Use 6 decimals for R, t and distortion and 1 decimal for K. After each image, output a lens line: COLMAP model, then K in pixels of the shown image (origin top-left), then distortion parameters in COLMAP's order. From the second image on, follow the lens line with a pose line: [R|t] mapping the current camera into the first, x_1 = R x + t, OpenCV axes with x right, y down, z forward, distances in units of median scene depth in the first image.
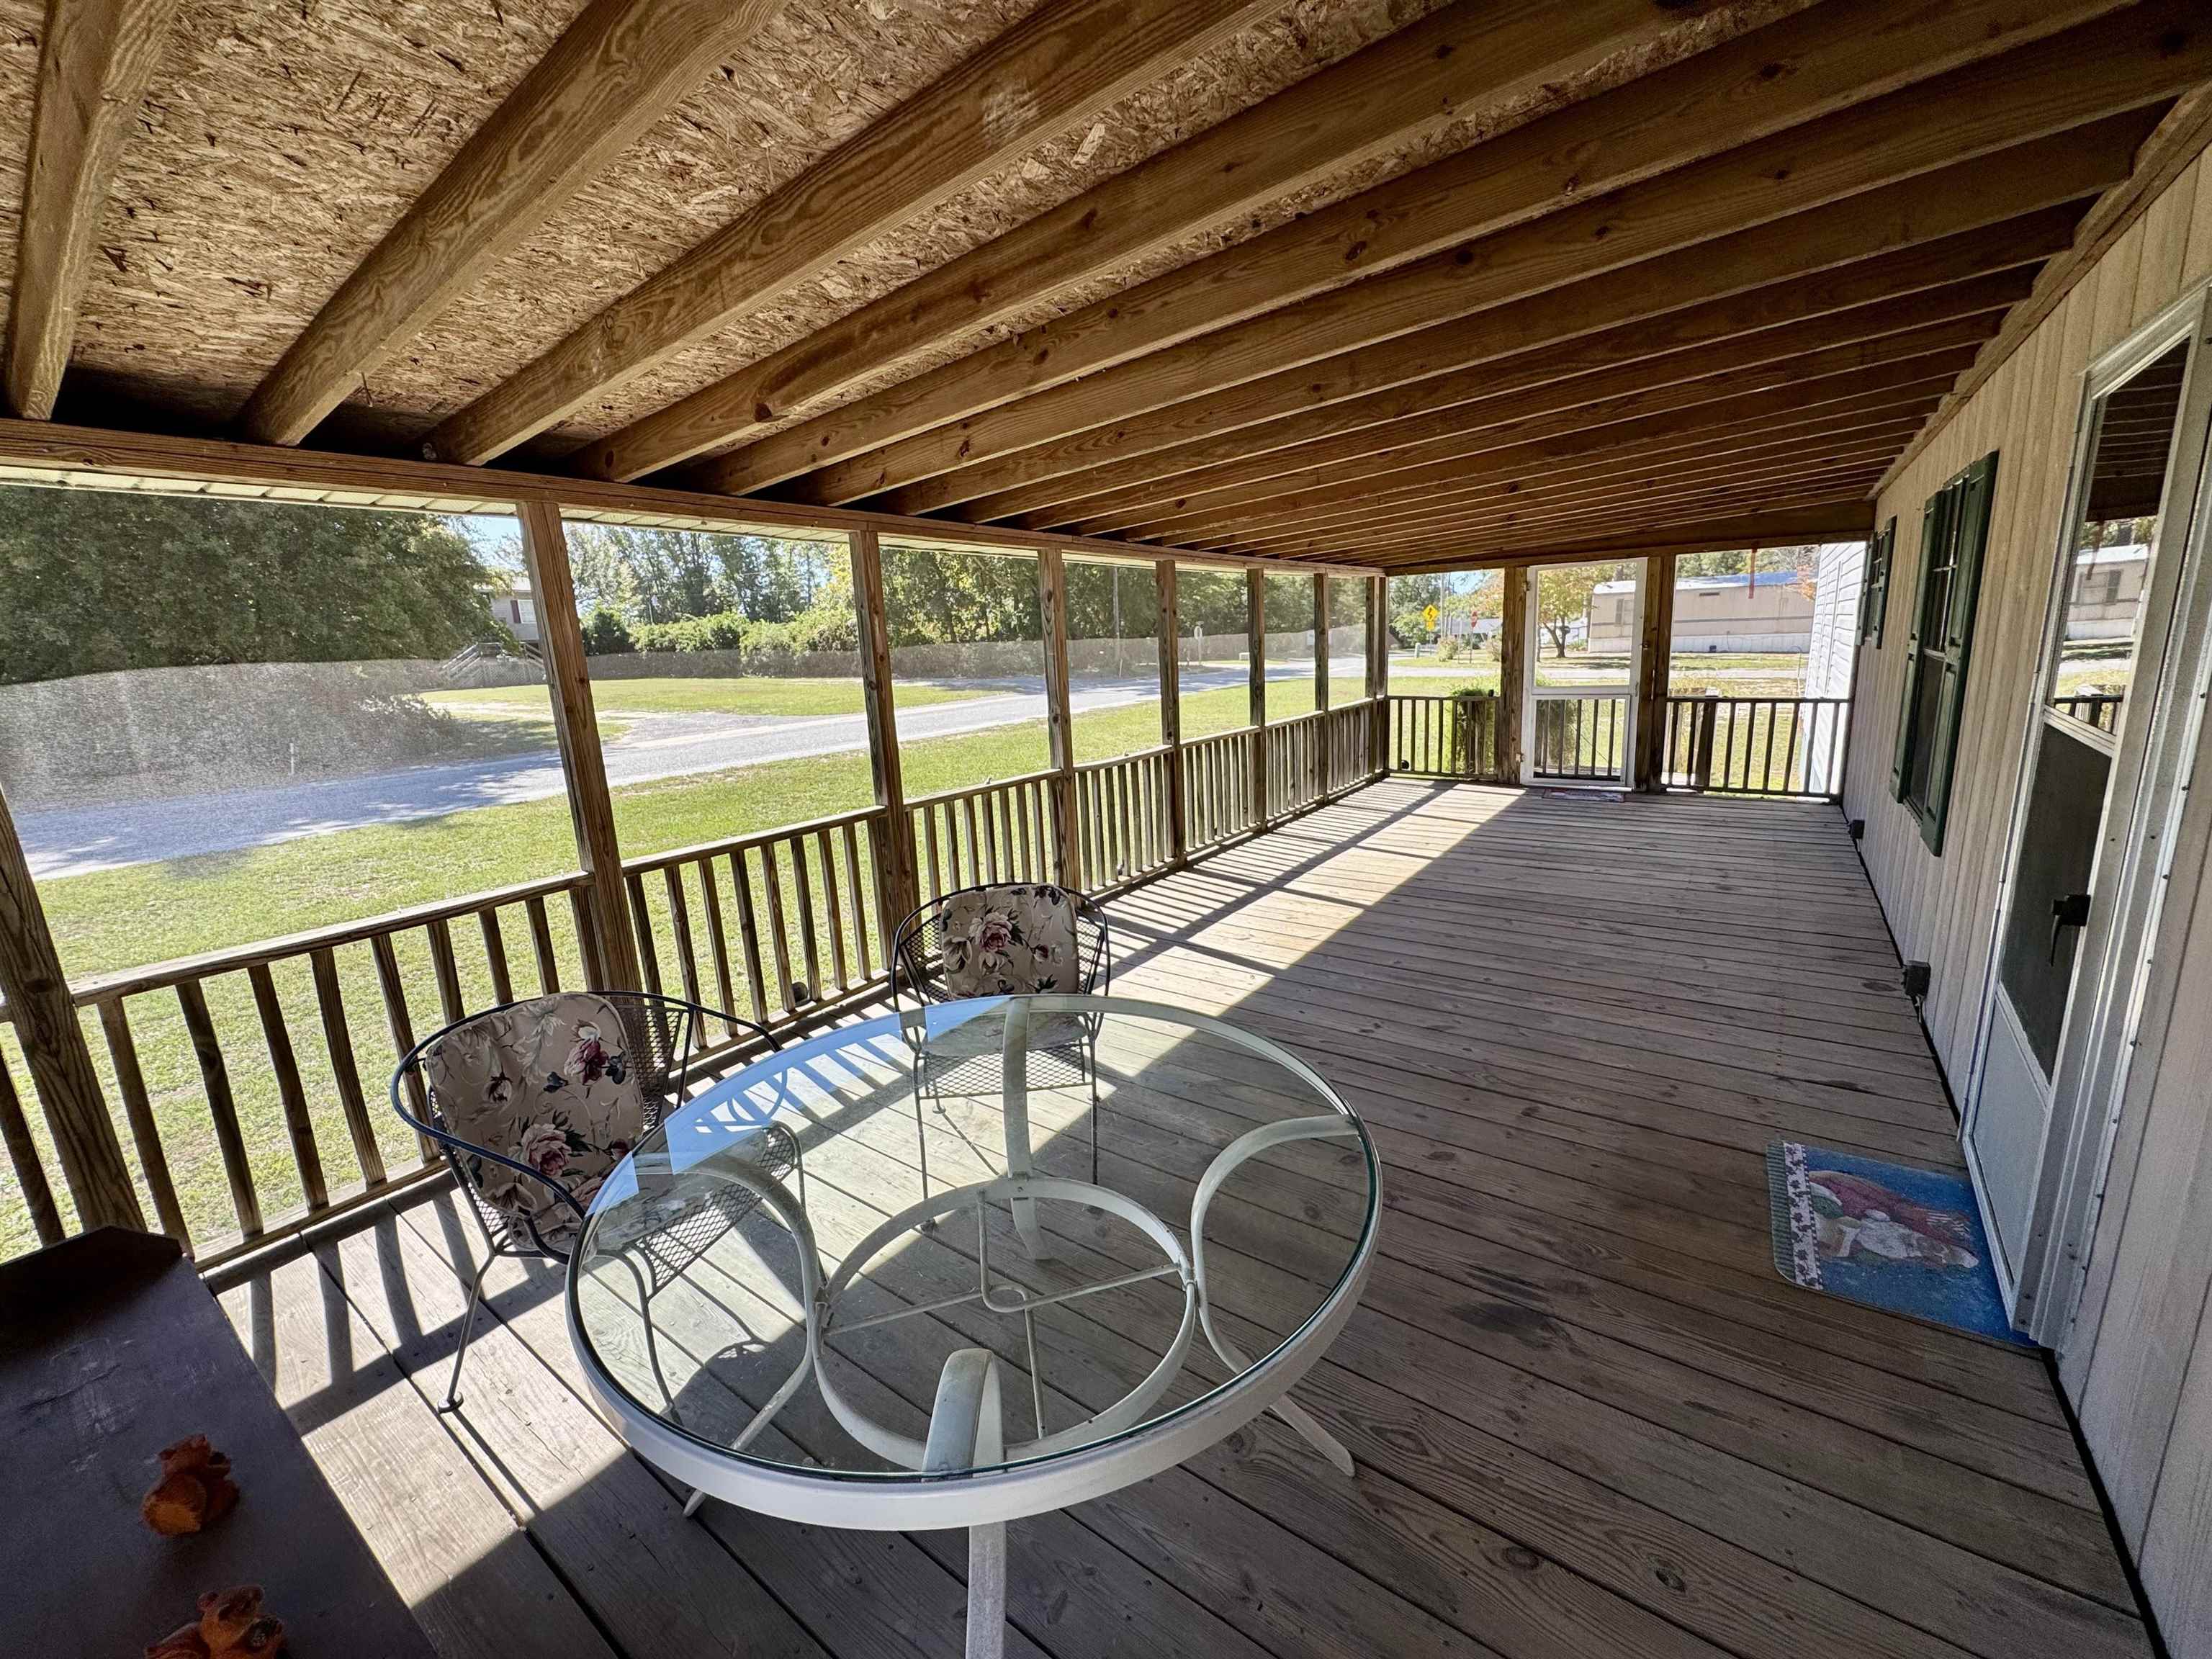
lens RADIAL K [[933.1, 0, 1106.0], [0, 933.1, 829.5], [0, 0, 1]] dist [0.000045, 0.000059]
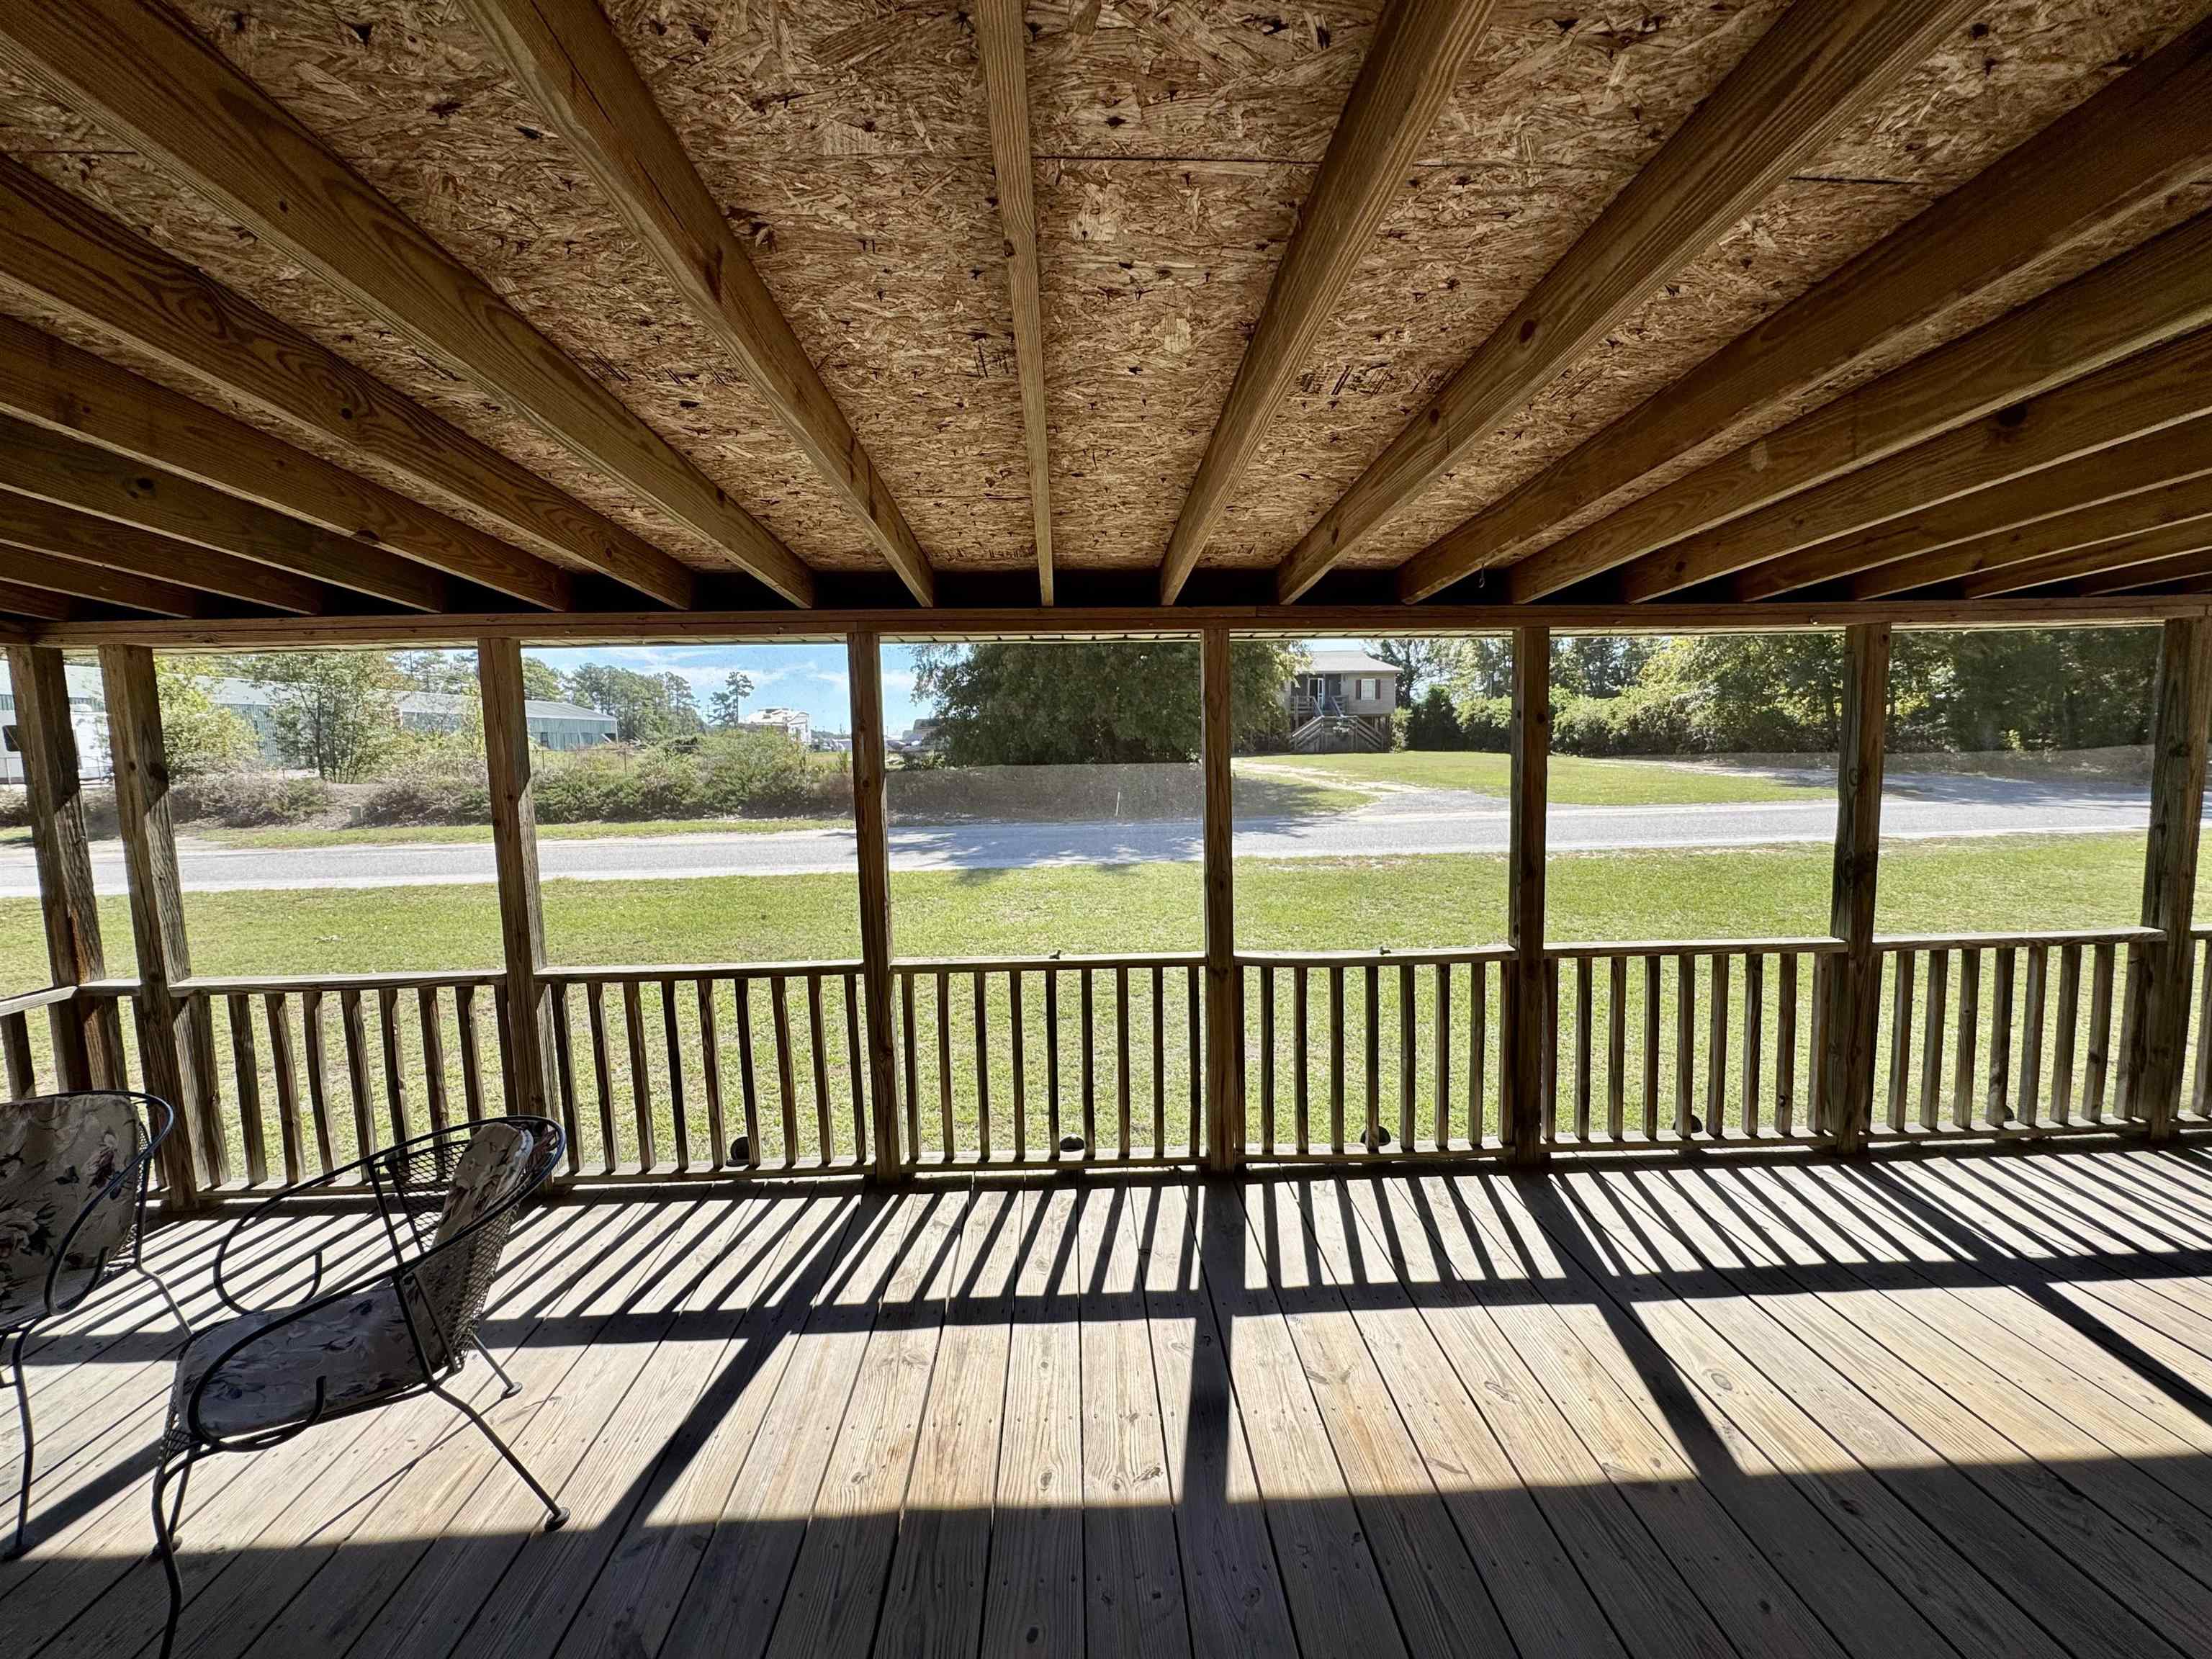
lens RADIAL K [[881.1, 0, 1106.0], [0, 881.1, 829.5], [0, 0, 1]] dist [-0.000640, 0.000090]
pose [[0.608471, 0.090903, -0.788353, 0.186583], [-0.171496, 0.985006, -0.018787, -0.061840], [0.774824, 0.146631, 0.614937, 0.254688]]
